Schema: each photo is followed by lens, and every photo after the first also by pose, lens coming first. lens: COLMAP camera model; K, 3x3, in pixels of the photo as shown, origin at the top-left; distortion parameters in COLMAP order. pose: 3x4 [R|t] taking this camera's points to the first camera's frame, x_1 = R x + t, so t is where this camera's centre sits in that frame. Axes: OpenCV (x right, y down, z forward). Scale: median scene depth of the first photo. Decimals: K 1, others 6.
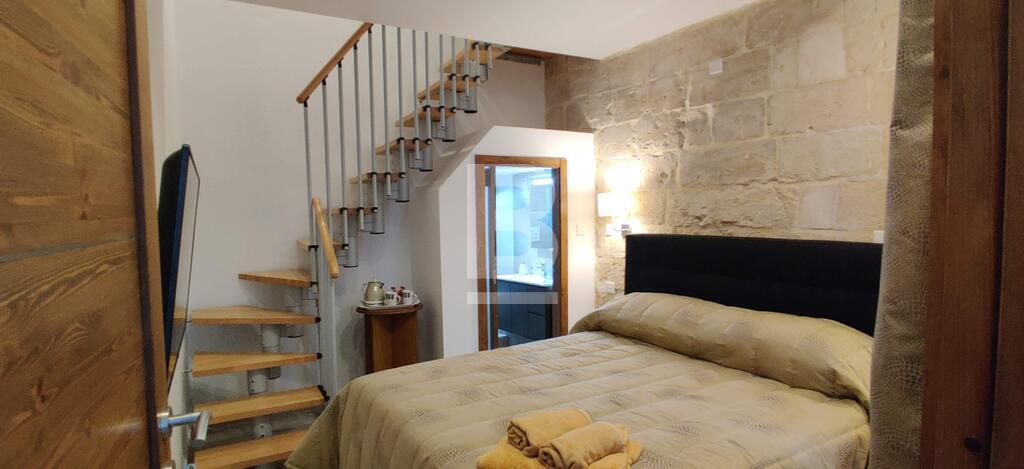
lens RADIAL K [[502.4, 0, 508.1], [0, 502.4, 239.5], [0, 0, 1]] dist [-0.013577, 0.000324]
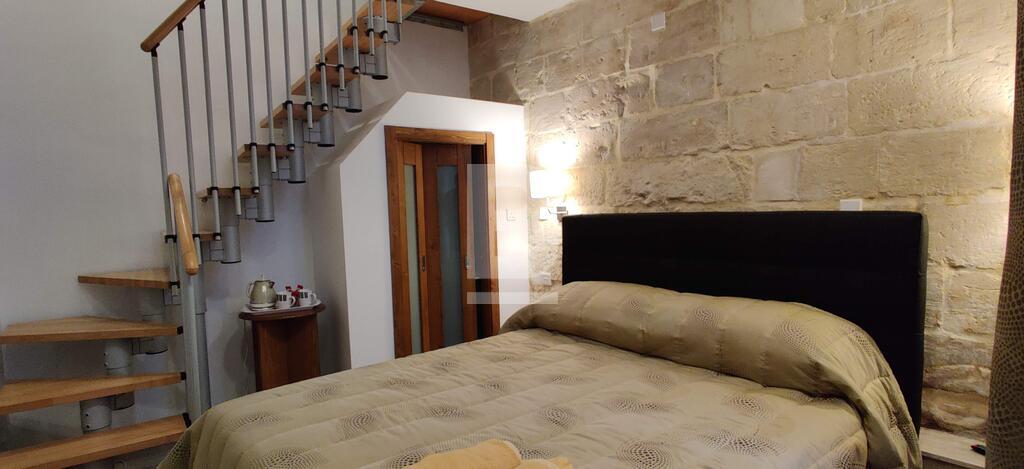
lens RADIAL K [[502.4, 0, 508.1], [0, 502.4, 239.5], [0, 0, 1]] dist [-0.013577, 0.000324]
pose [[0.991916, -0.024006, 0.124608, 0.034711], [0.023876, 0.999712, 0.002531, 0.028382], [-0.124633, 0.000465, 0.992203, 0.159398]]
